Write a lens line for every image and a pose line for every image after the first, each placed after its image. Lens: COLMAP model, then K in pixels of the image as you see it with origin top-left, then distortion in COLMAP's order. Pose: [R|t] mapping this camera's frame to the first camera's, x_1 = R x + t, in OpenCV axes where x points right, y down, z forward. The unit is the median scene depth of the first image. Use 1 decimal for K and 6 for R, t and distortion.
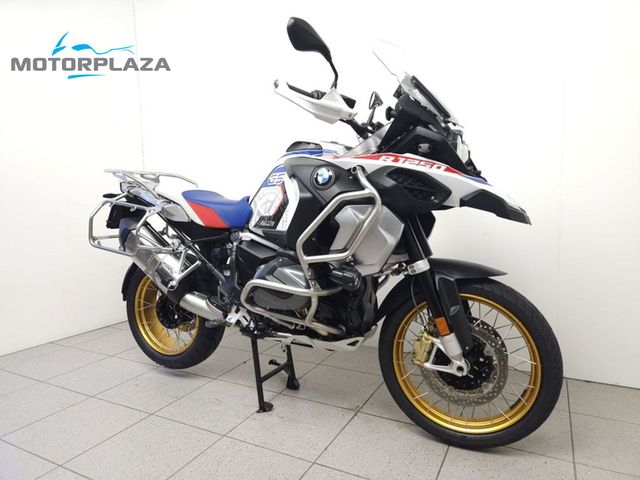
lens RADIAL K [[432.0, 0, 319.7], [0, 432.0, 231.1], [0, 0, 1]] dist [0.076285, -0.000169]
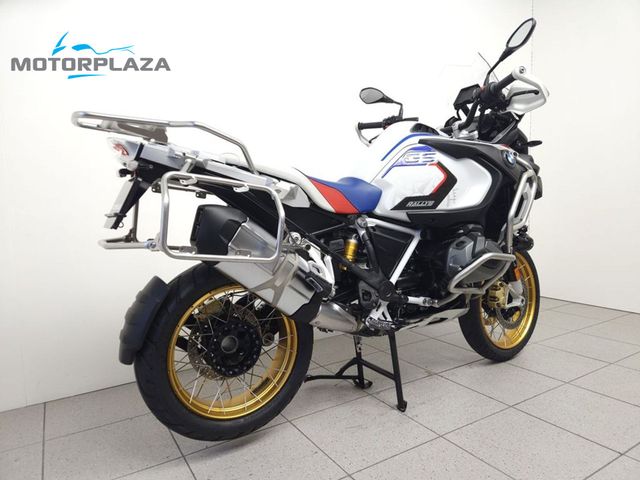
lens RADIAL K [[432.0, 0, 319.7], [0, 432.0, 231.1], [0, 0, 1]] dist [0.076285, -0.000169]
pose [[0.509043, -0.053035, 0.859106, -0.934084], [0.082594, 0.996504, 0.012578, 0.010275], [-0.856769, 0.064555, 0.511643, 0.615946]]
